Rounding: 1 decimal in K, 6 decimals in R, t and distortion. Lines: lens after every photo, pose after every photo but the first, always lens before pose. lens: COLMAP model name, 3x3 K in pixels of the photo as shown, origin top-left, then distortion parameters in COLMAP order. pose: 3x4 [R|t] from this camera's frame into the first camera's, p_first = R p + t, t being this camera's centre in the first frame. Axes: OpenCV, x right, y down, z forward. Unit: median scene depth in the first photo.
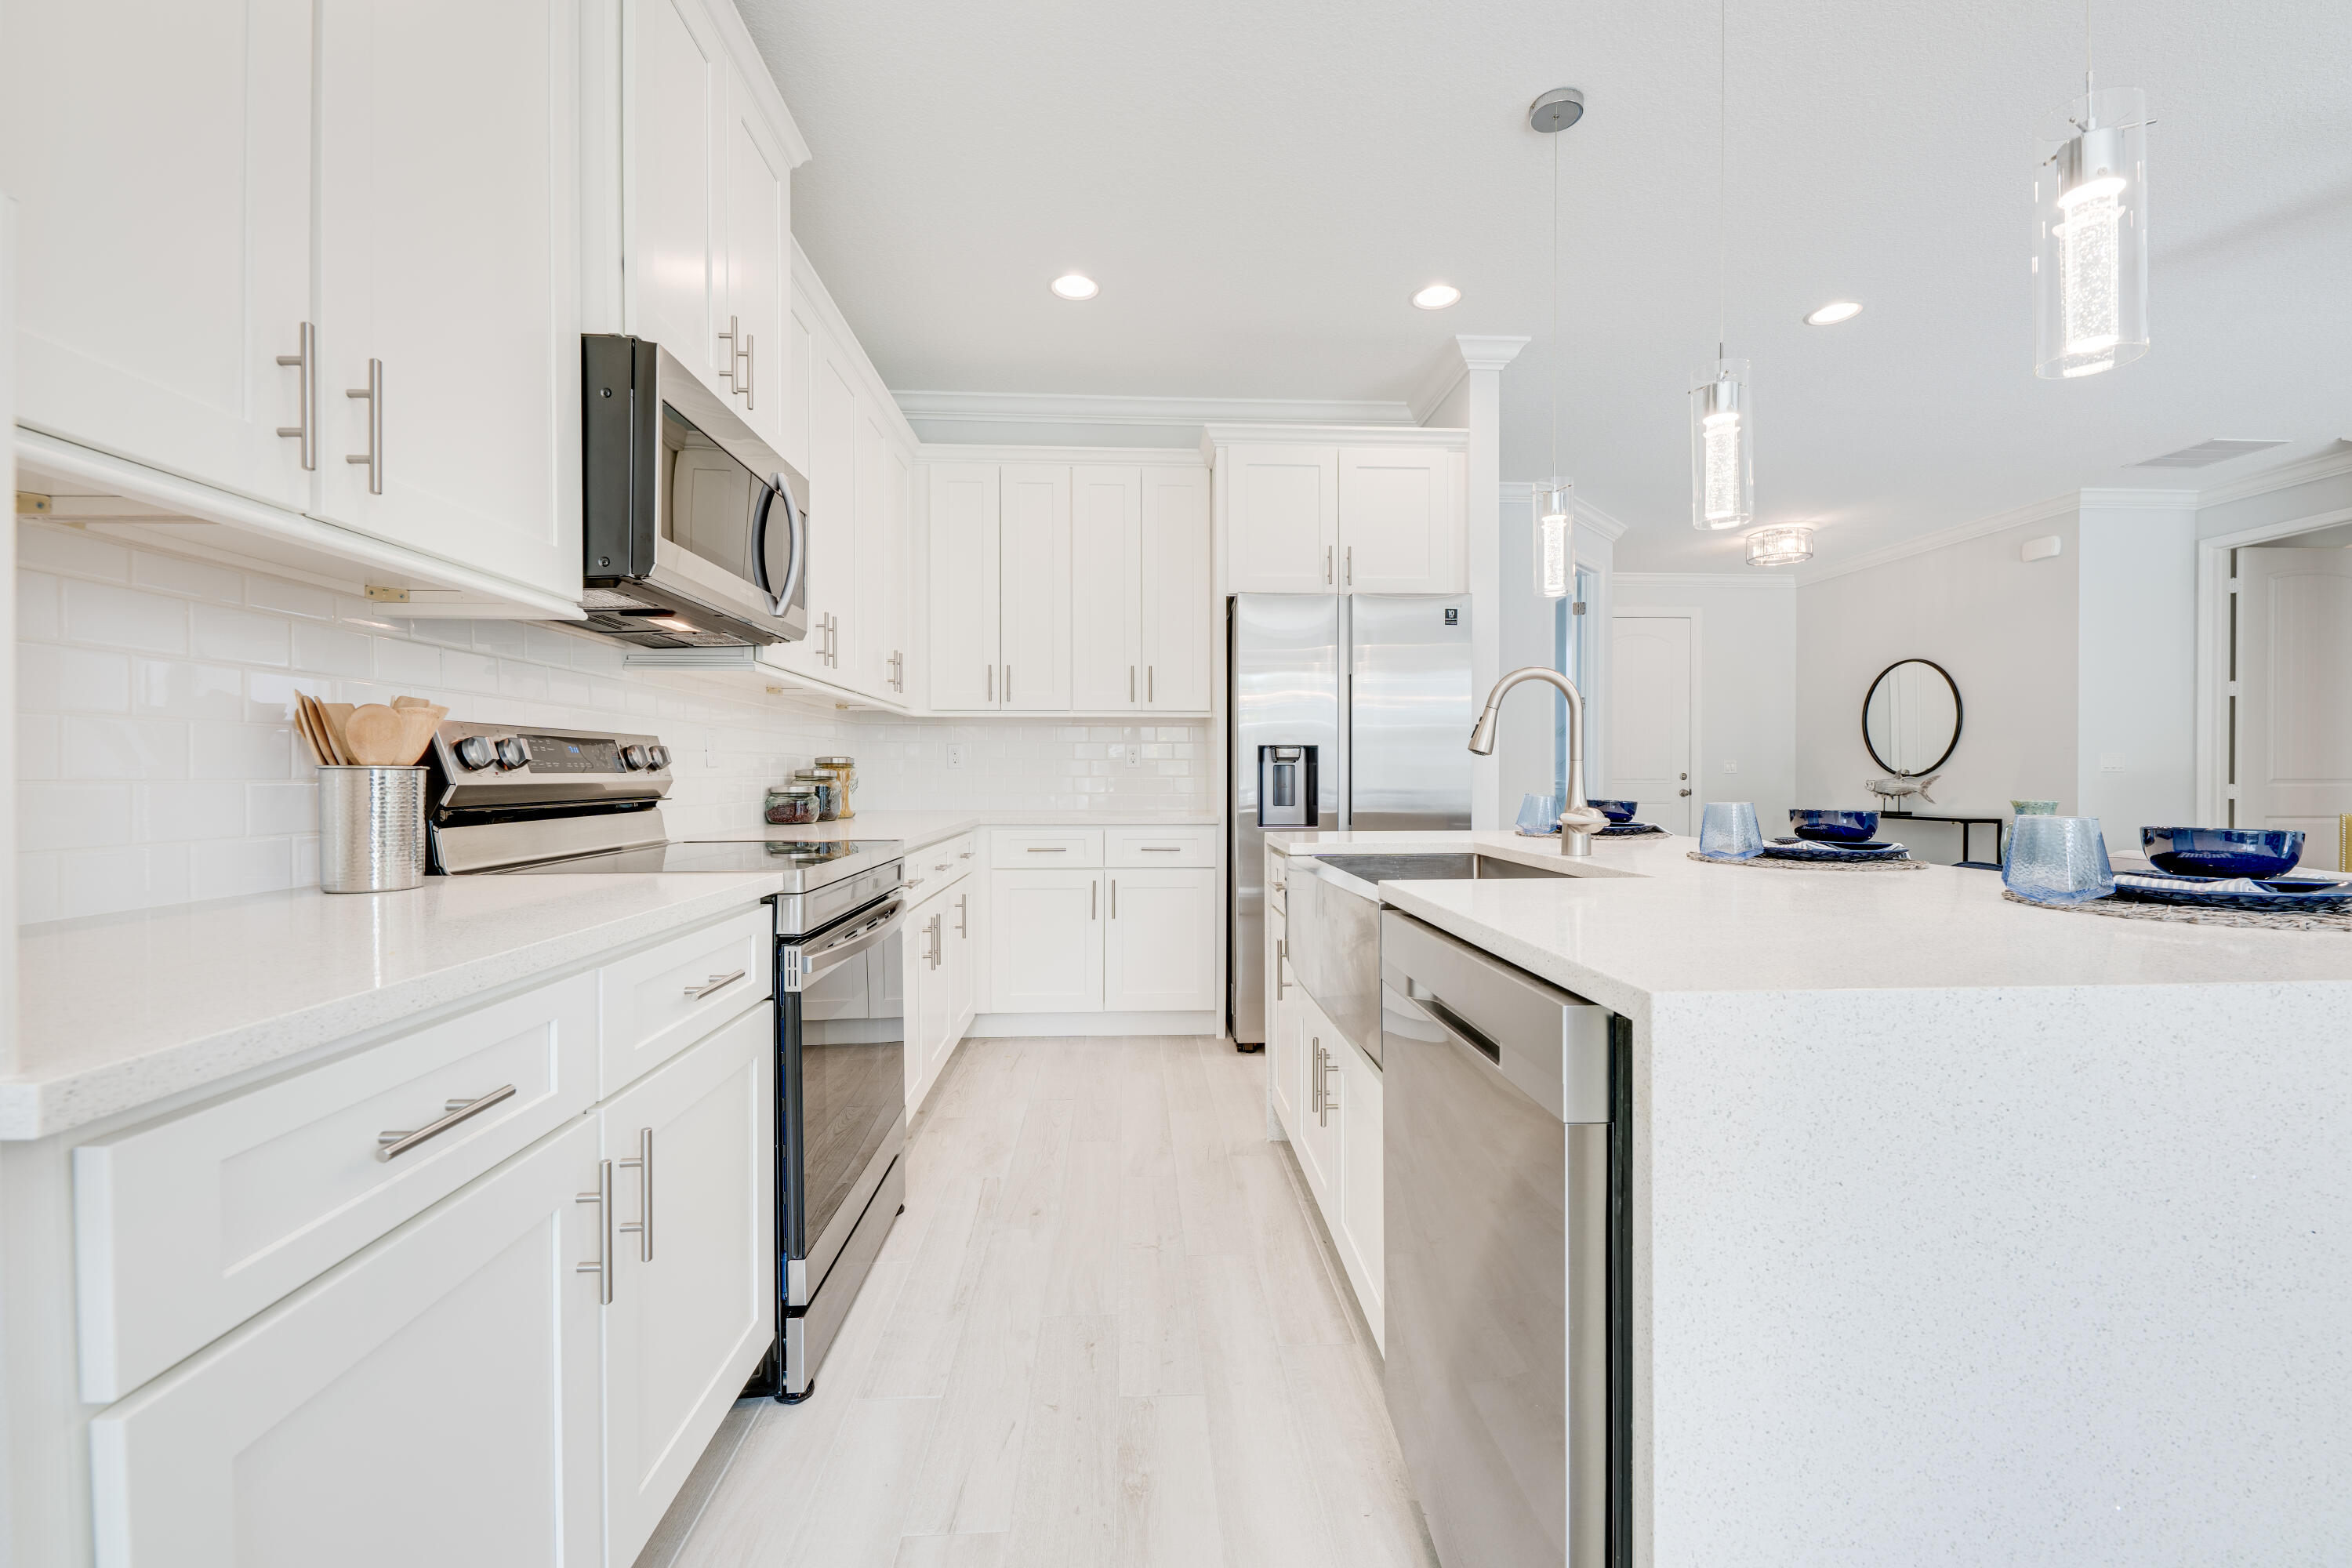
lens RADIAL K [[949.8, 0, 1178.8], [0, 949.8, 779.8], [0, 0, 1]] dist [0.013072, -0.008099]
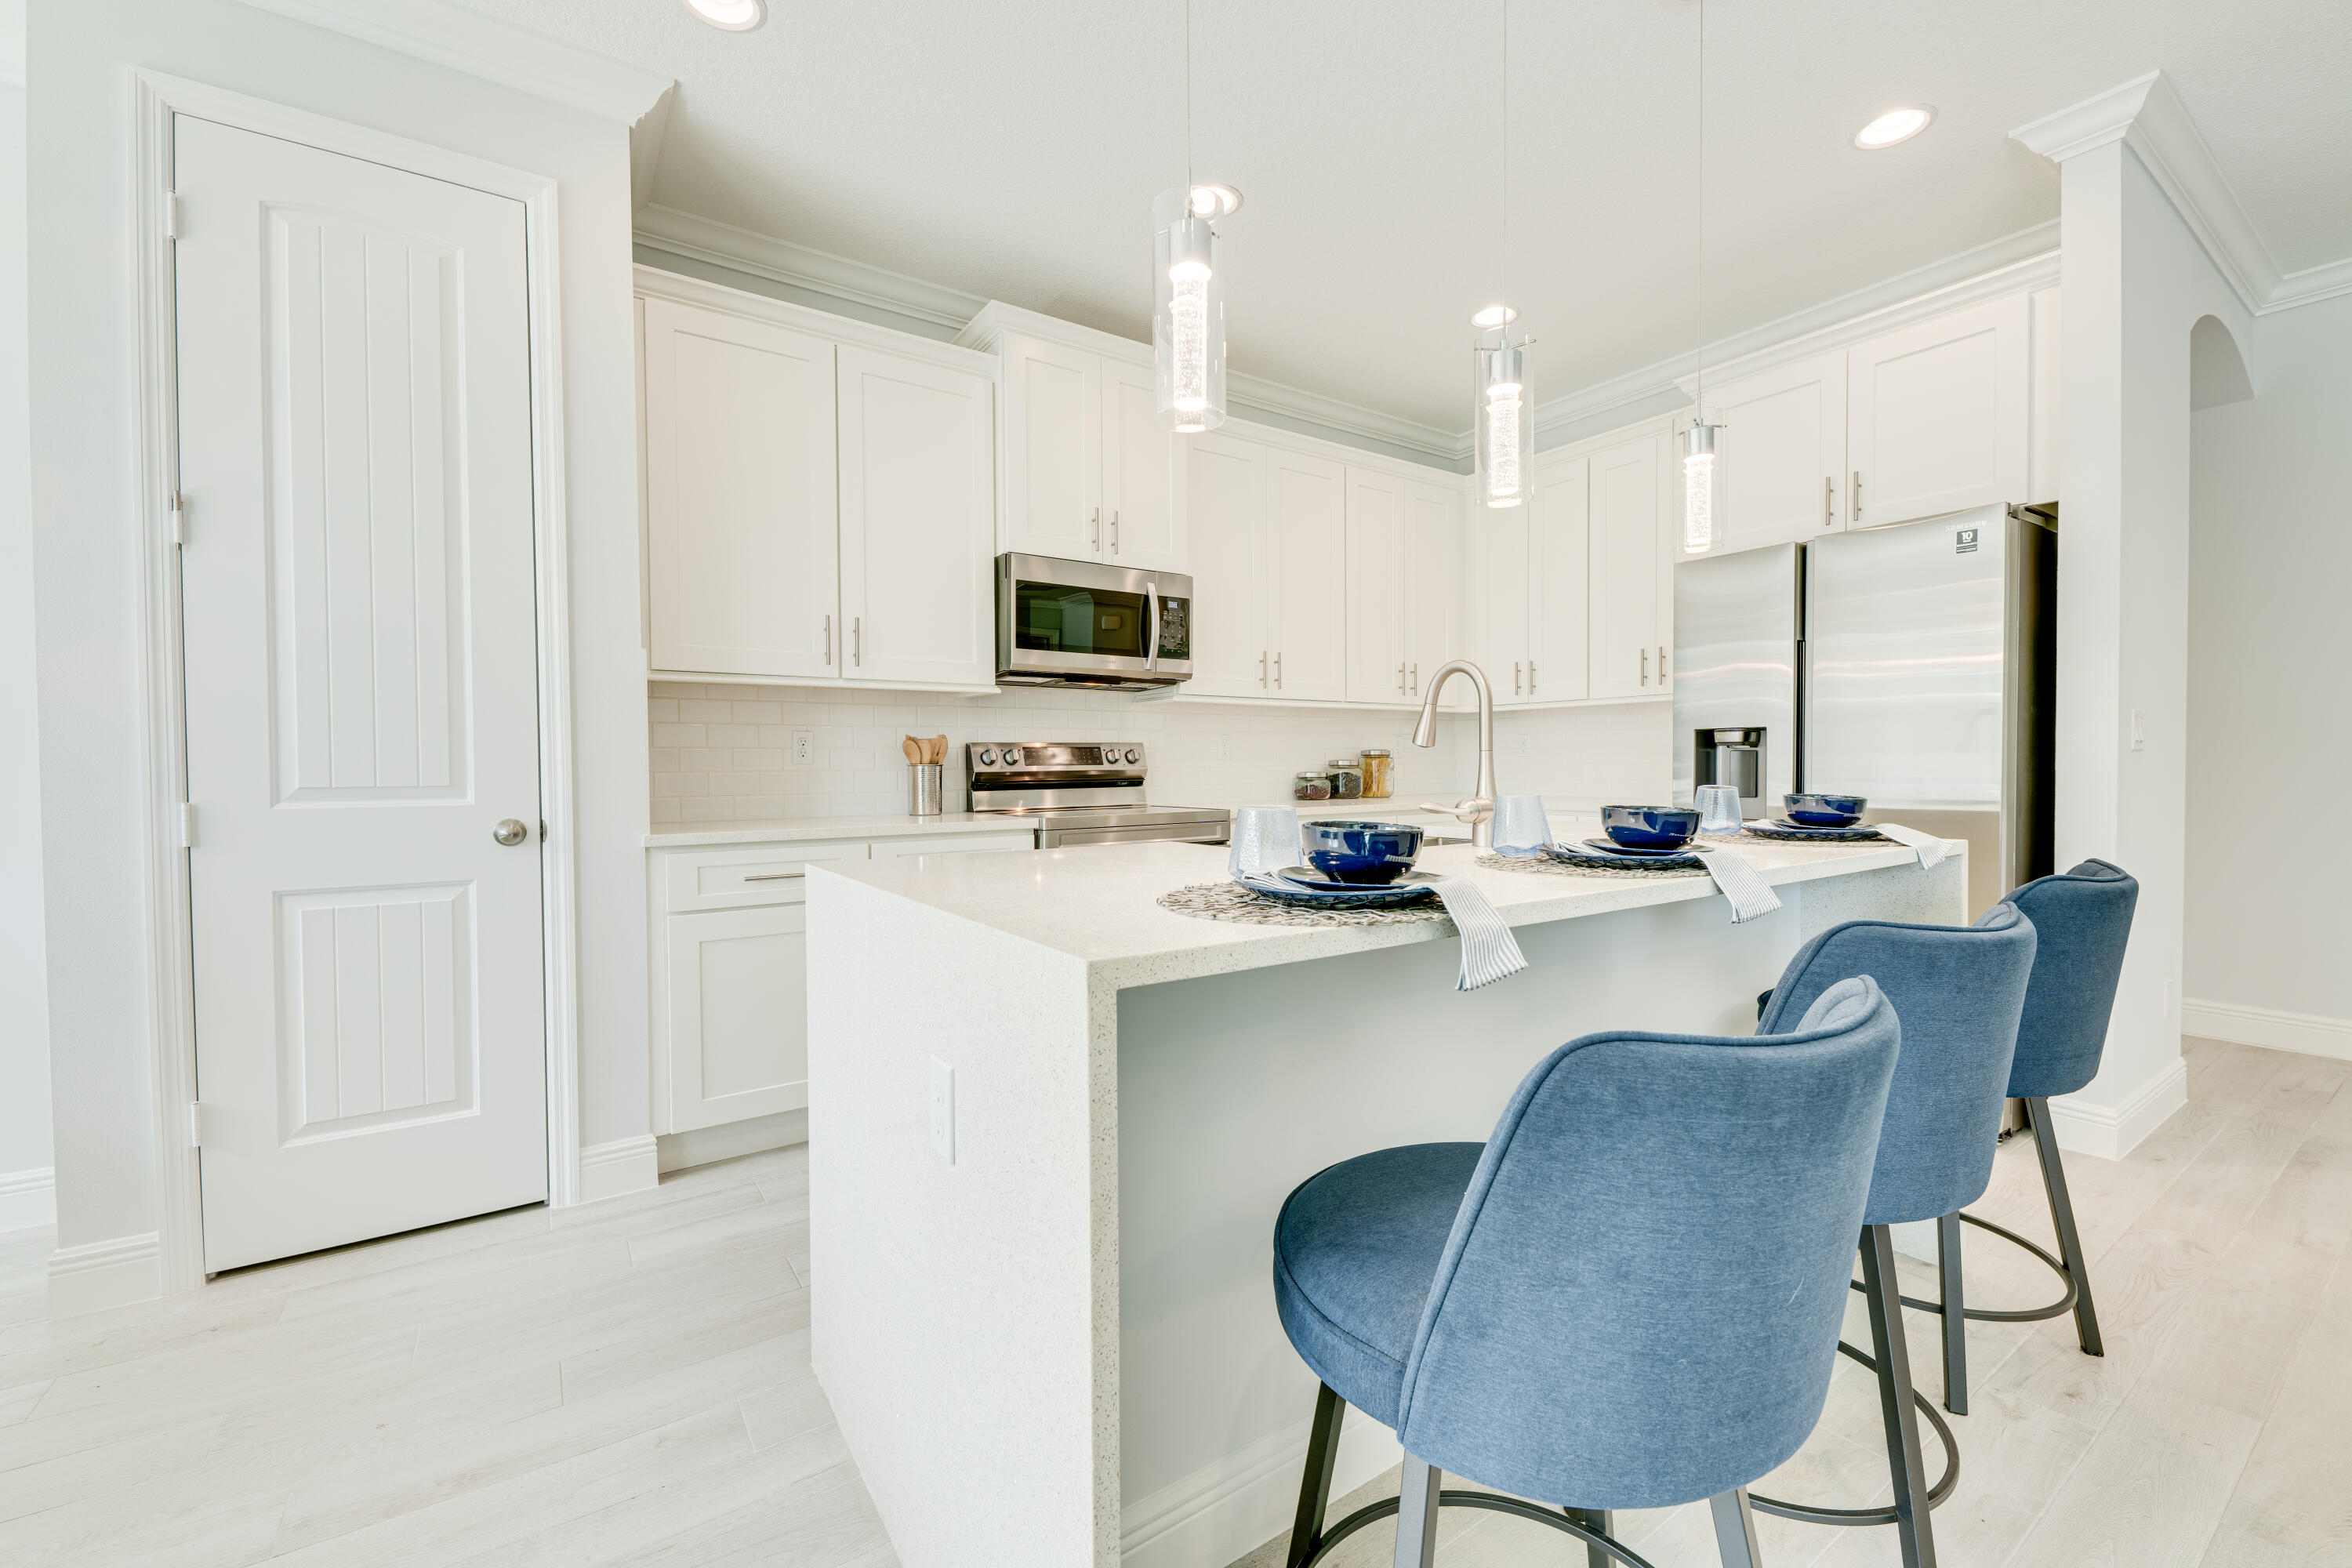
lens RADIAL K [[949.8, 0, 1180.4], [0, 949.8, 786.9], [0, 0, 1]] dist [0.013072, -0.008099]
pose [[0.519515, 0.019170, -0.854246, 0.662631], [0.001283, 0.999730, 0.023216, -0.004301], [0.854460, -0.013157, 0.519350, 0.126140]]
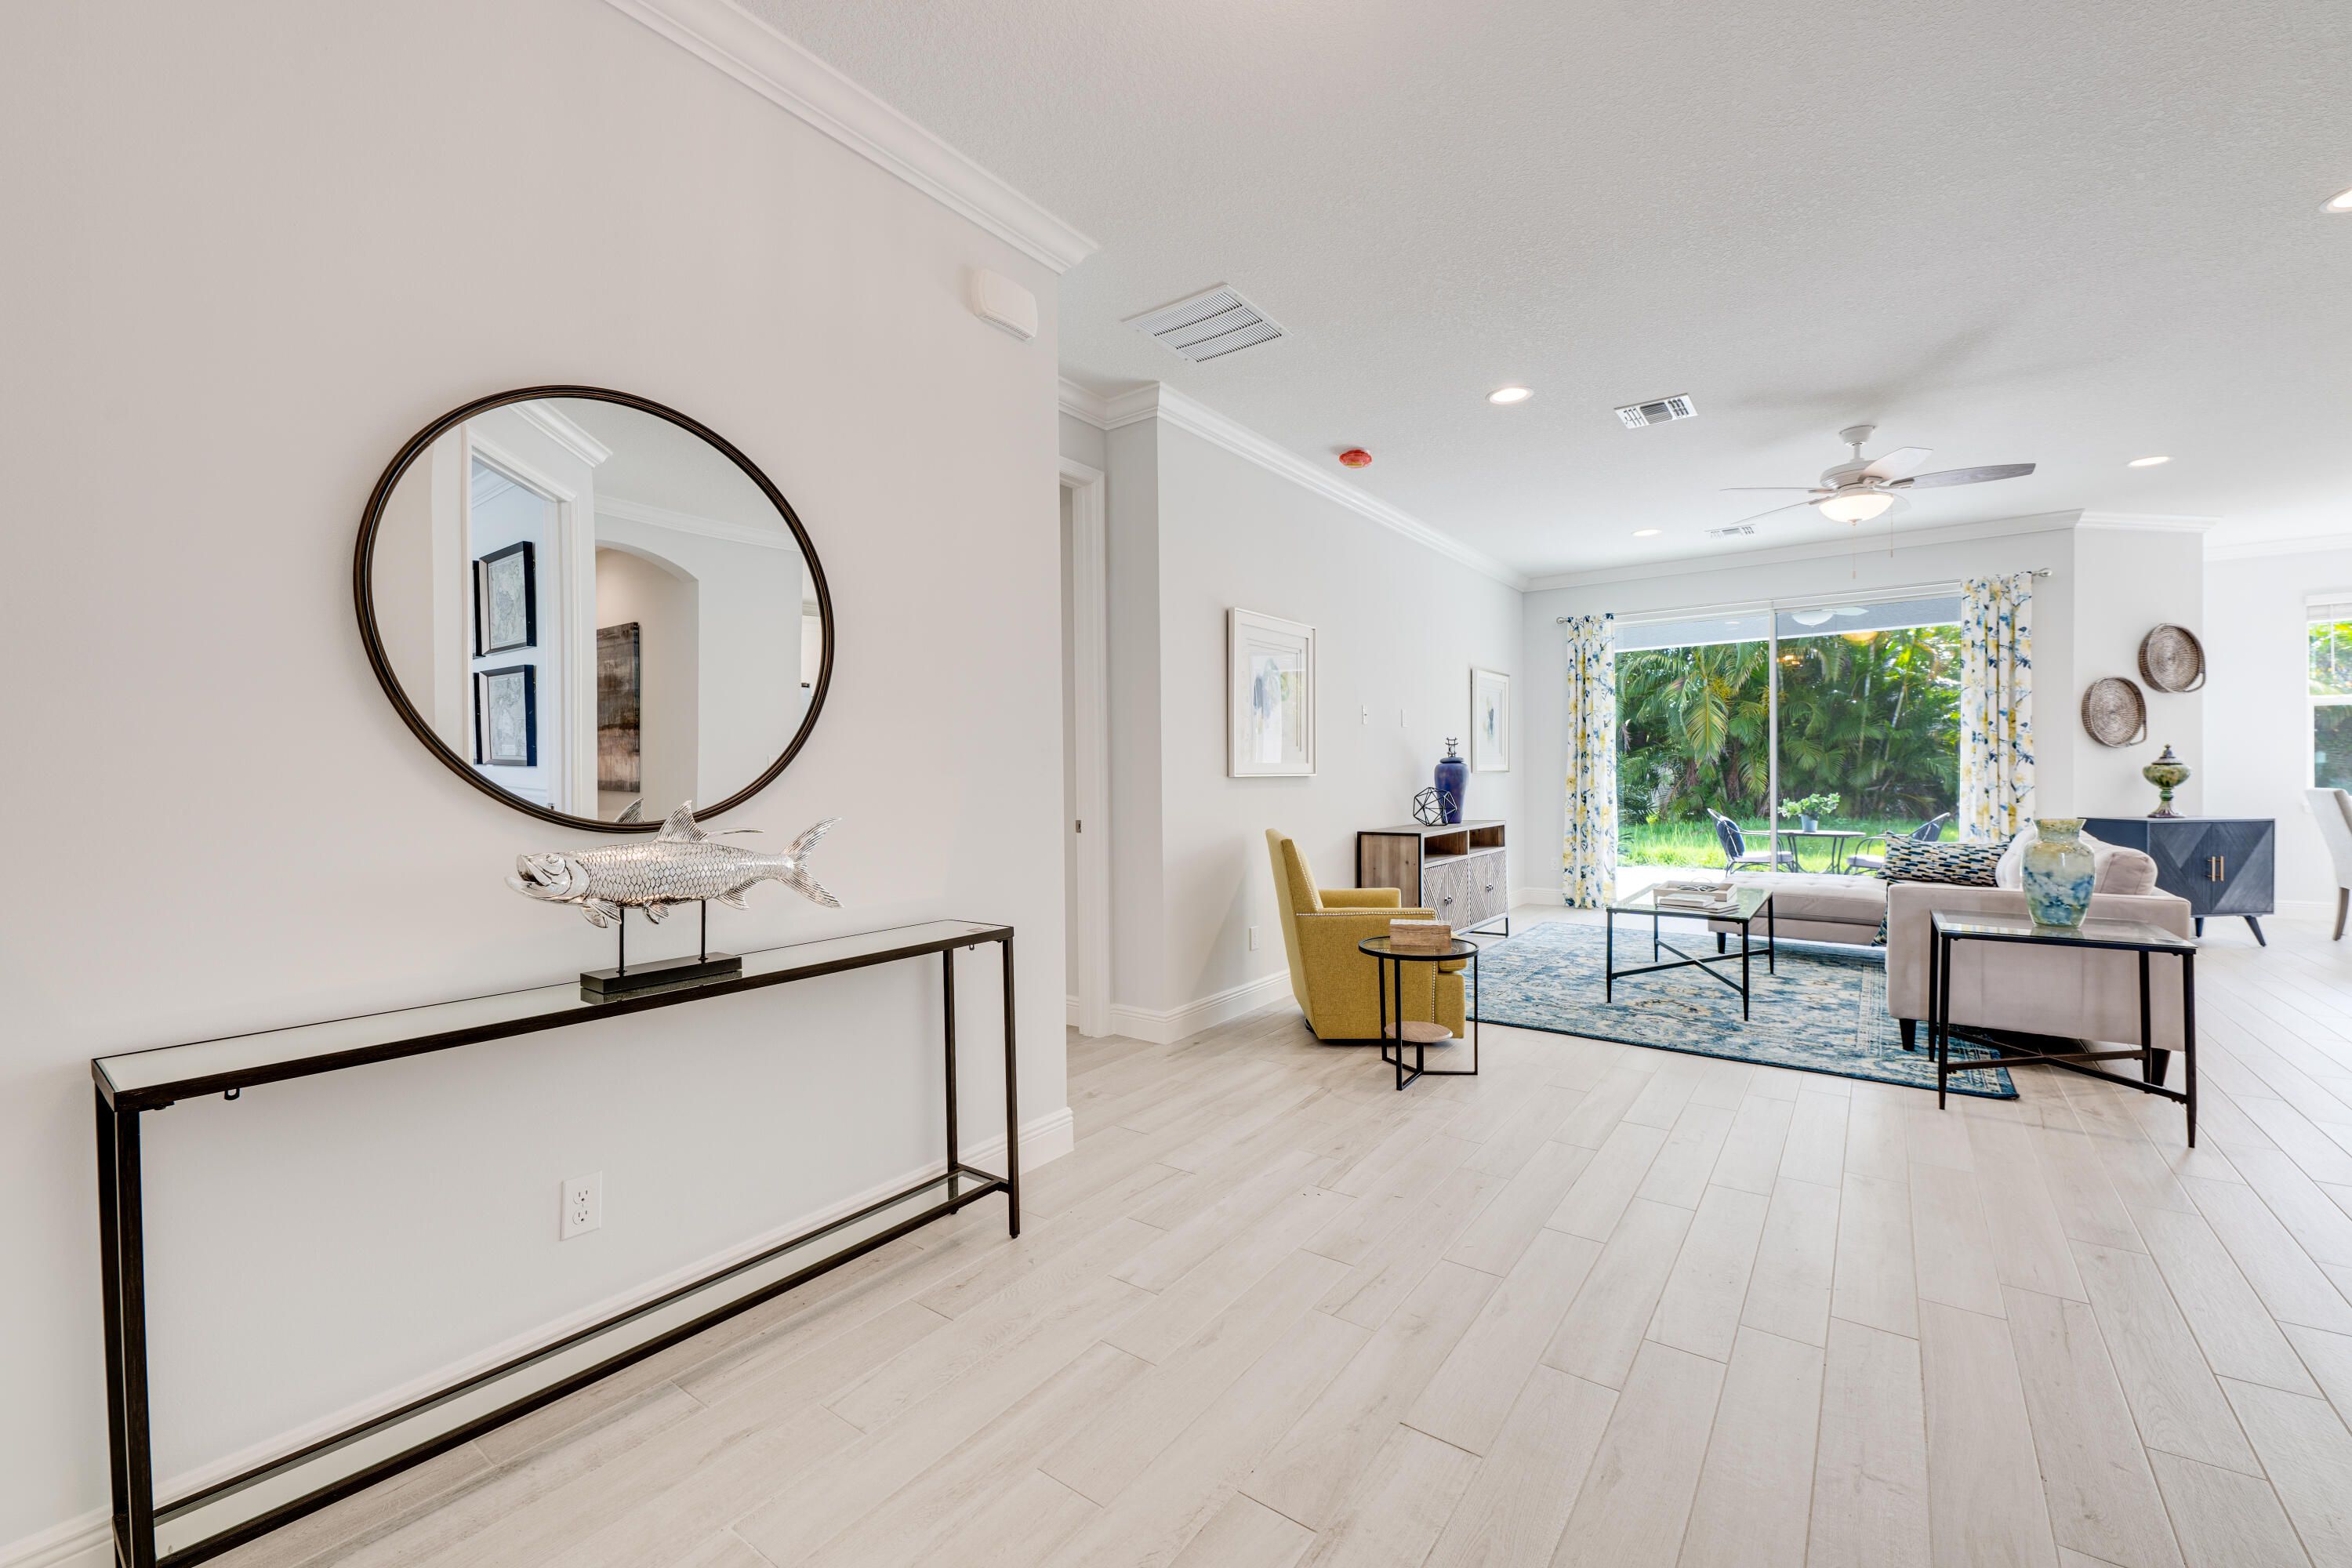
lens RADIAL K [[949.8, 0, 1179.1], [0, 949.8, 784.7], [0, 0, 1]] dist [0.013072, -0.008099]
pose [[-0.773500, 0.001687, 0.633794, 1.045978], [0.014187, 0.999792, 0.014653, -0.039985], [-0.633638, 0.020326, -0.773363, 2.458177]]
